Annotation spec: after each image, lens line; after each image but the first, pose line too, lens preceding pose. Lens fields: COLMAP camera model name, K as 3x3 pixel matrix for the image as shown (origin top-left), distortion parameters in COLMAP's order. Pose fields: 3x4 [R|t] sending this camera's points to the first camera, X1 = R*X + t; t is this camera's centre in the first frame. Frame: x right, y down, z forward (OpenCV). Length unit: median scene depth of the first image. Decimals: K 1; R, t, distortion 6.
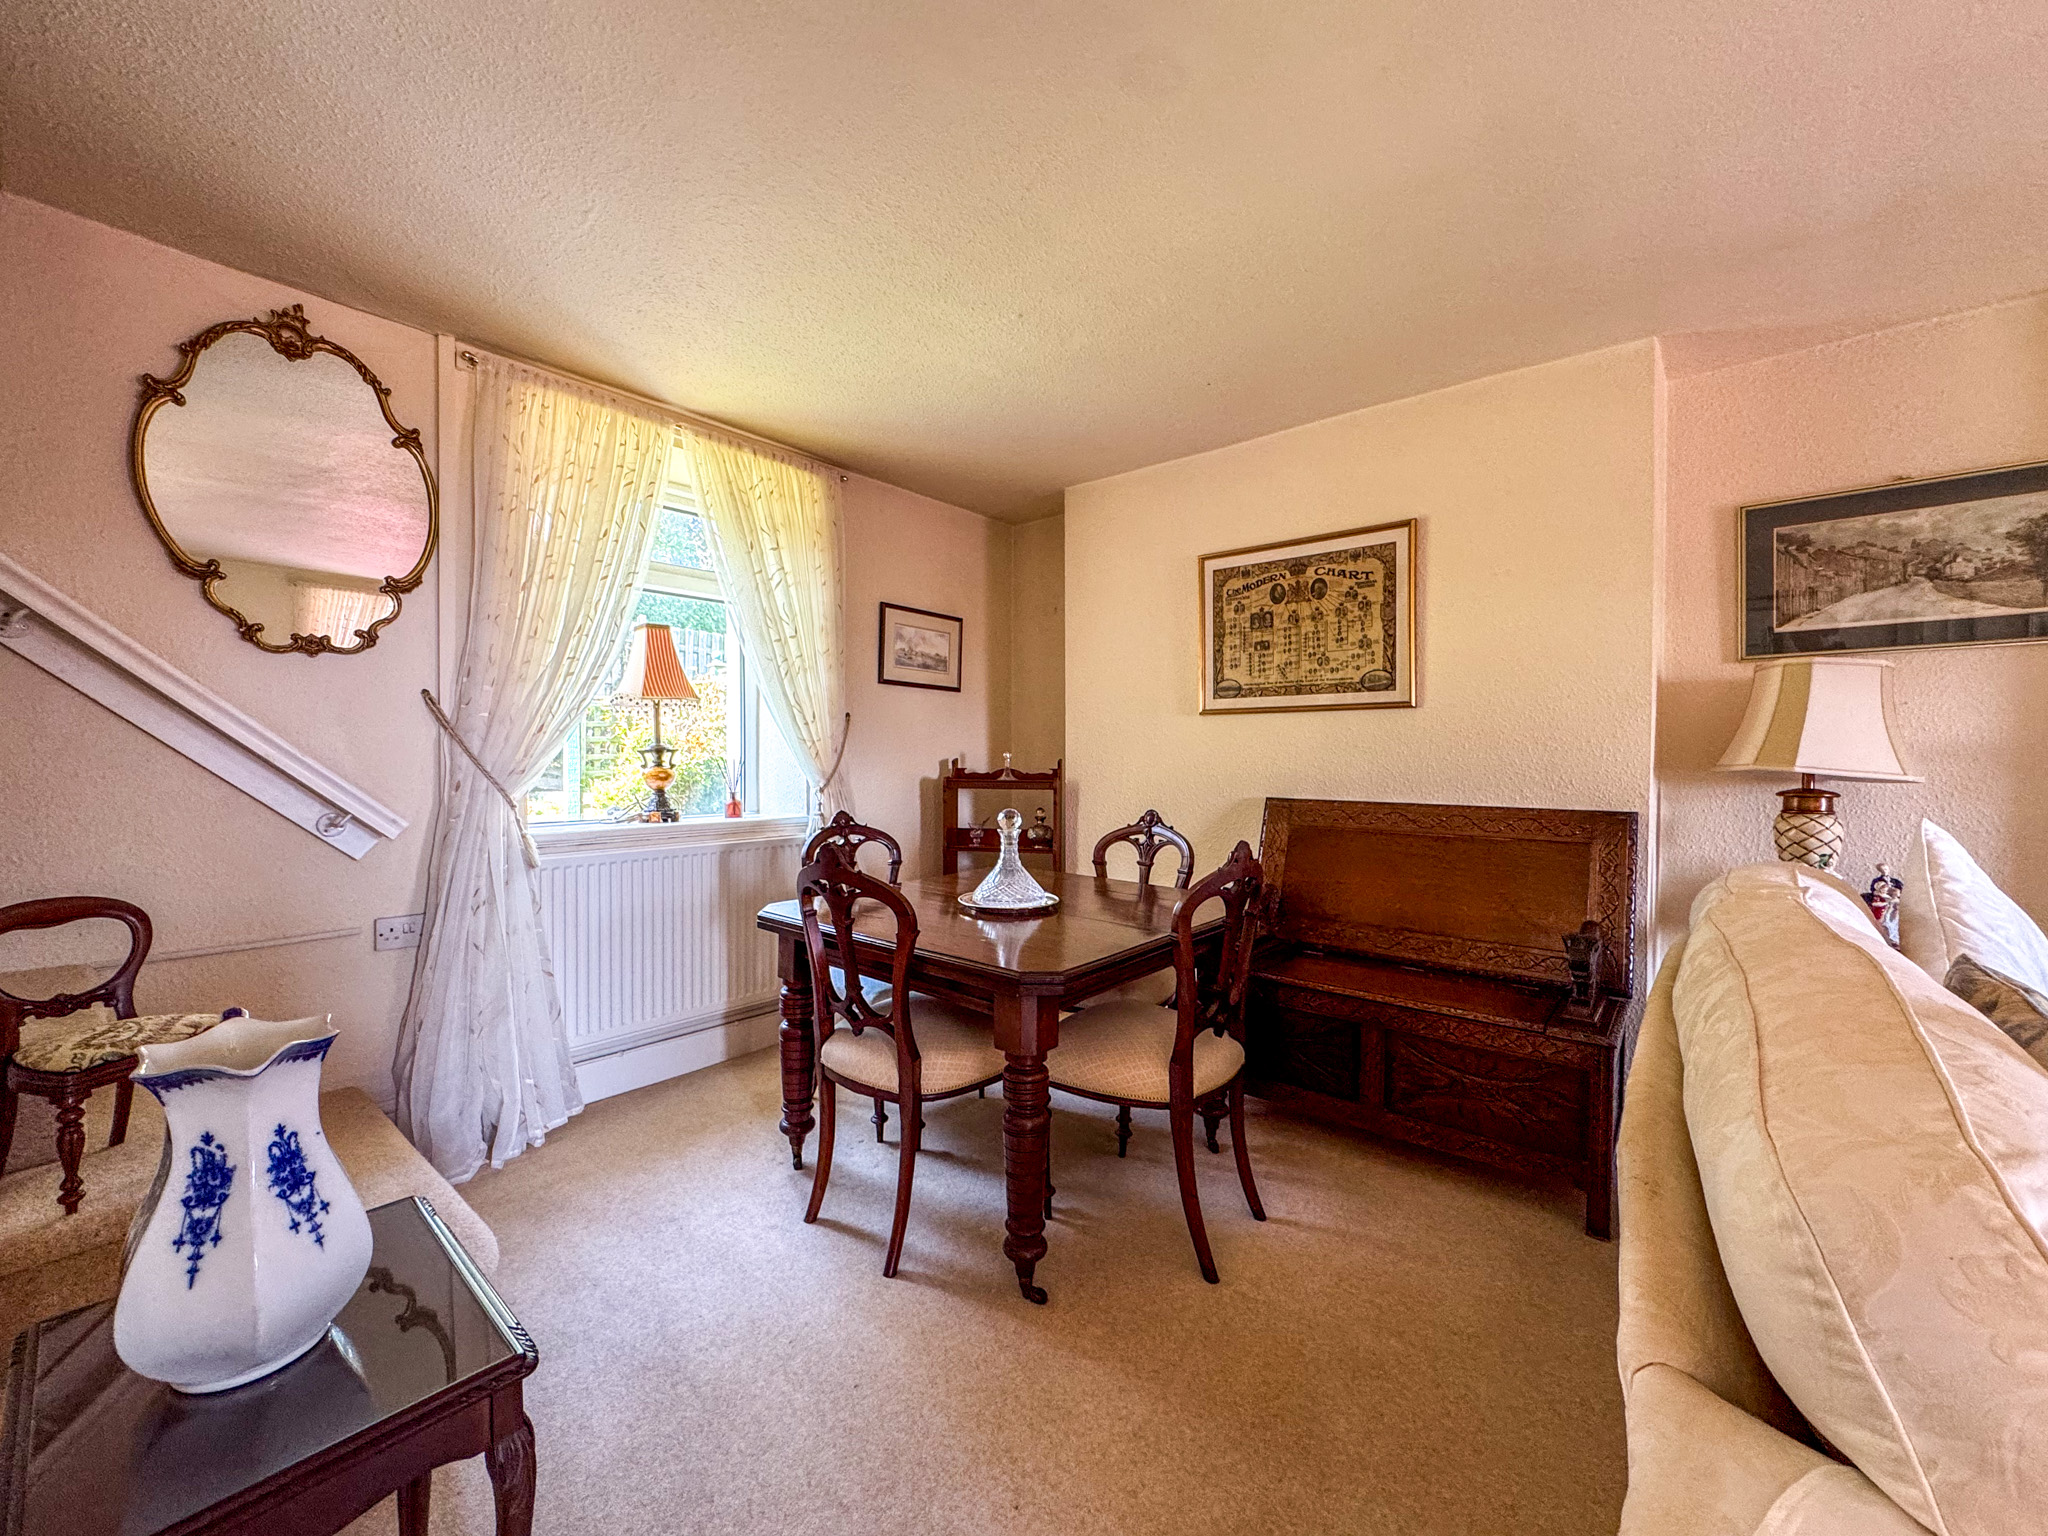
lens RADIAL K [[821.6, 0, 1028.2], [0, 821.6, 764.1], [0, 0, 1]] dist [-0.001186, 0.000713]
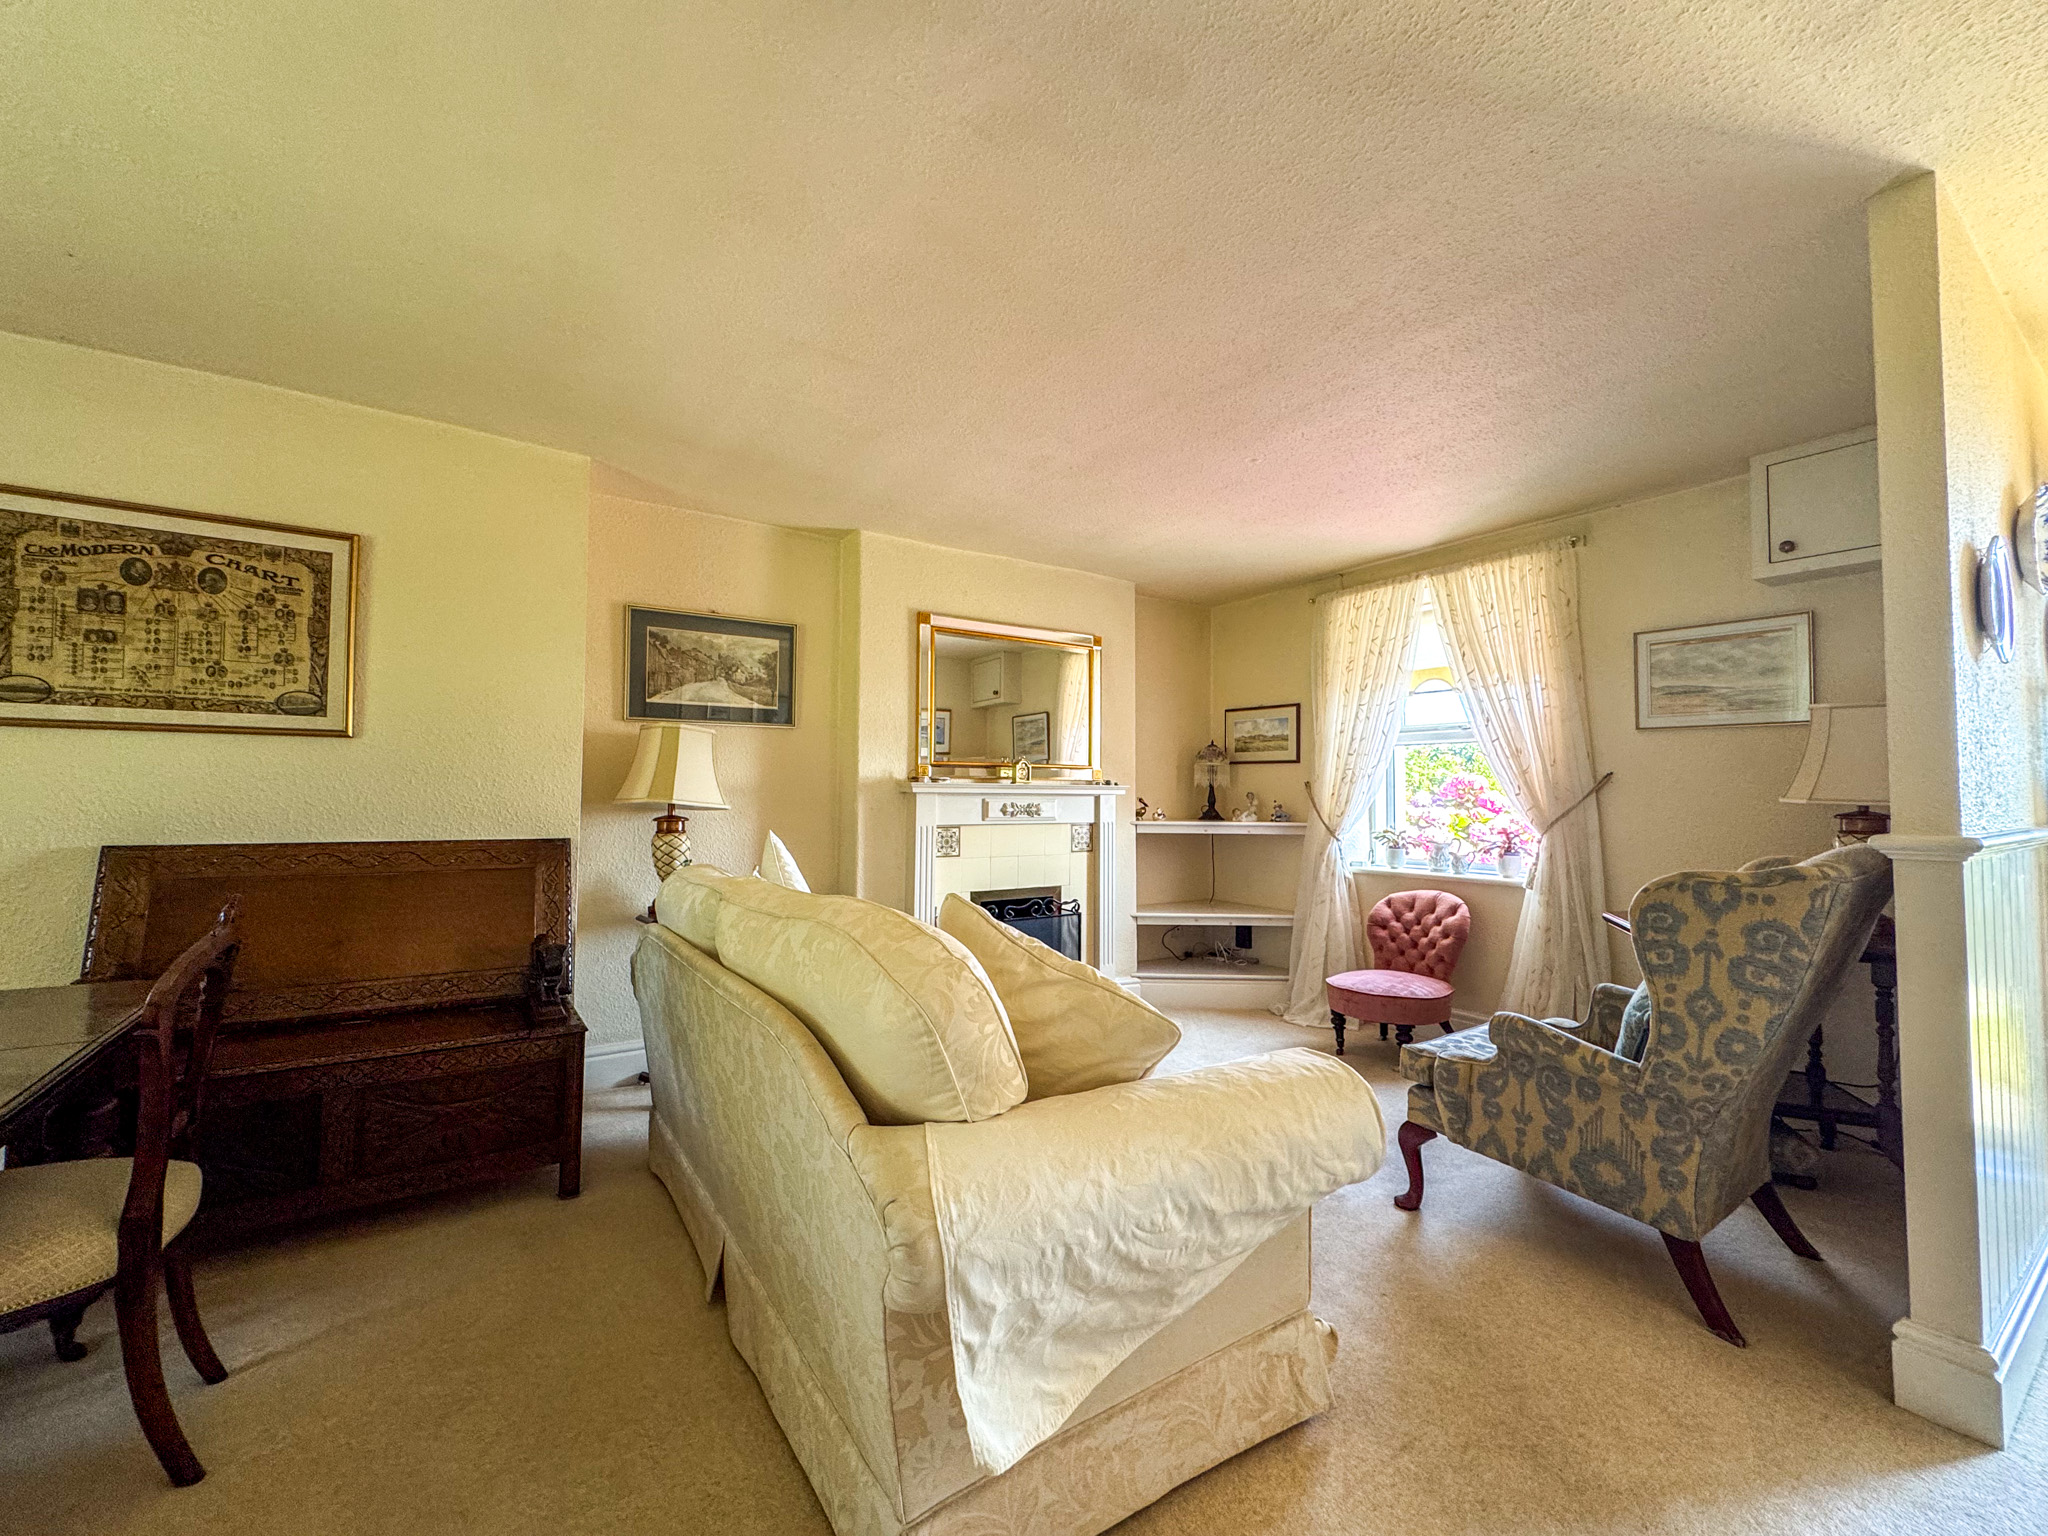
lens RADIAL K [[821.6, 0, 1012.1], [0, 821.6, 762.5], [0, 0, 1]] dist [-0.001186, 0.000713]
pose [[0.278309, 0.039100, 0.959696, -0.204963], [0.003666, 0.999121, -0.041770, 0.000212], [-0.960485, 0.015144, 0.277920, 0.032880]]
